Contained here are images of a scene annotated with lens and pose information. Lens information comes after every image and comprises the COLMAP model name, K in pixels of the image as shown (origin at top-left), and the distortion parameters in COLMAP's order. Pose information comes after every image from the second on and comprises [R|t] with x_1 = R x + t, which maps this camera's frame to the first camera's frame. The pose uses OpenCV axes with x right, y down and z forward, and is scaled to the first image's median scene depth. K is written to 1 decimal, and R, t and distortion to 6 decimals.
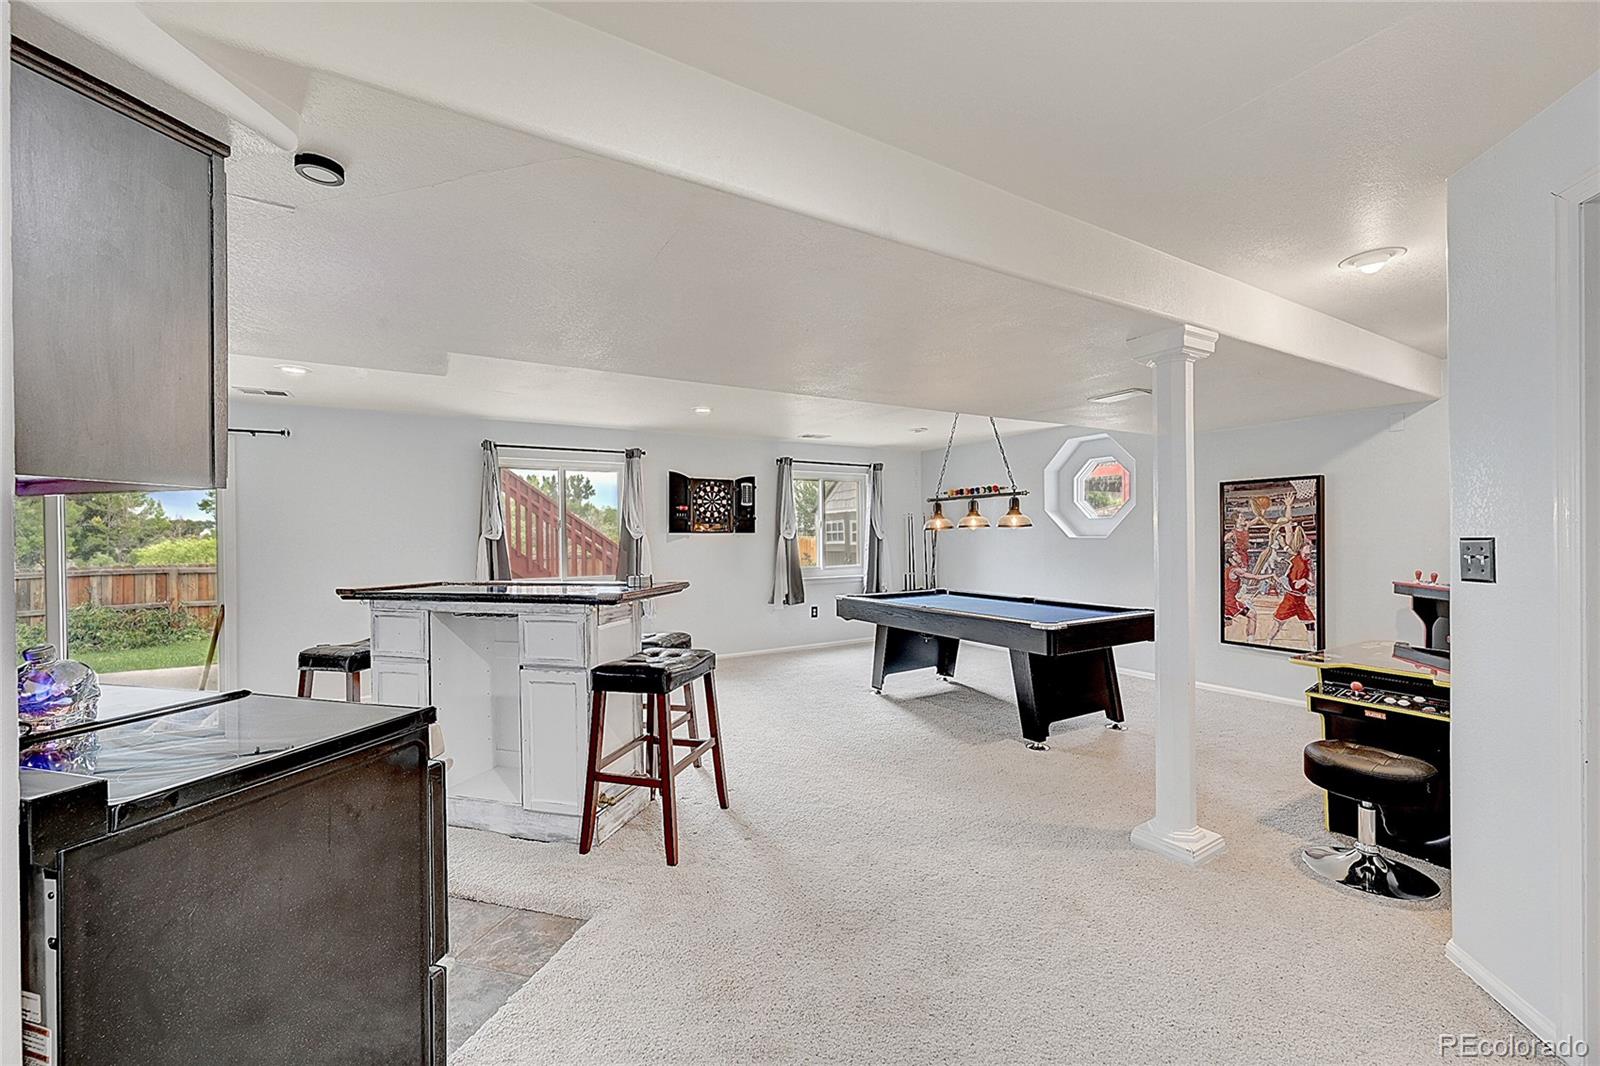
lens RADIAL K [[628.8, 0, 809.9], [0, 628.8, 533.6], [0, 0, 1]] dist [-0.000835, 0.000148]
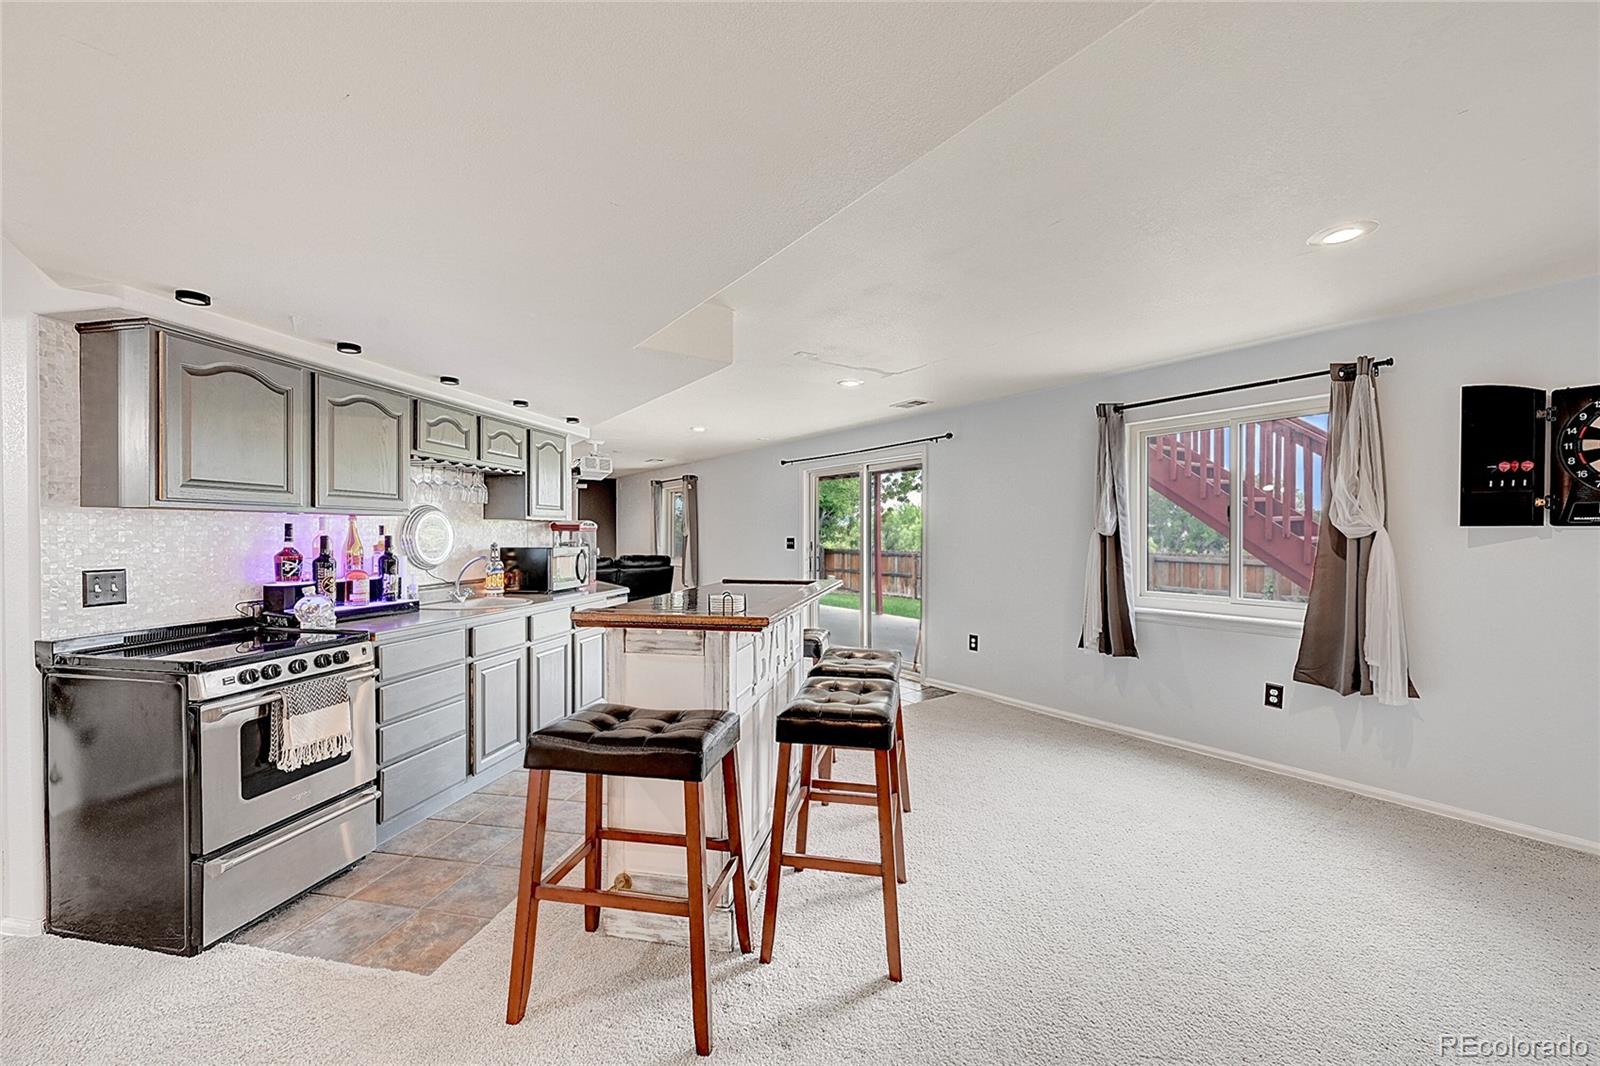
lens RADIAL K [[628.8, 0, 804.7], [0, 628.8, 536.6], [0, 0, 1]] dist [-0.000835, 0.000148]
pose [[0.089314, 0.013857, -0.995907, 0.181893], [0.002395, 0.999897, 0.014127, -0.000461], [0.996001, -0.003647, 0.089272, 0.492665]]
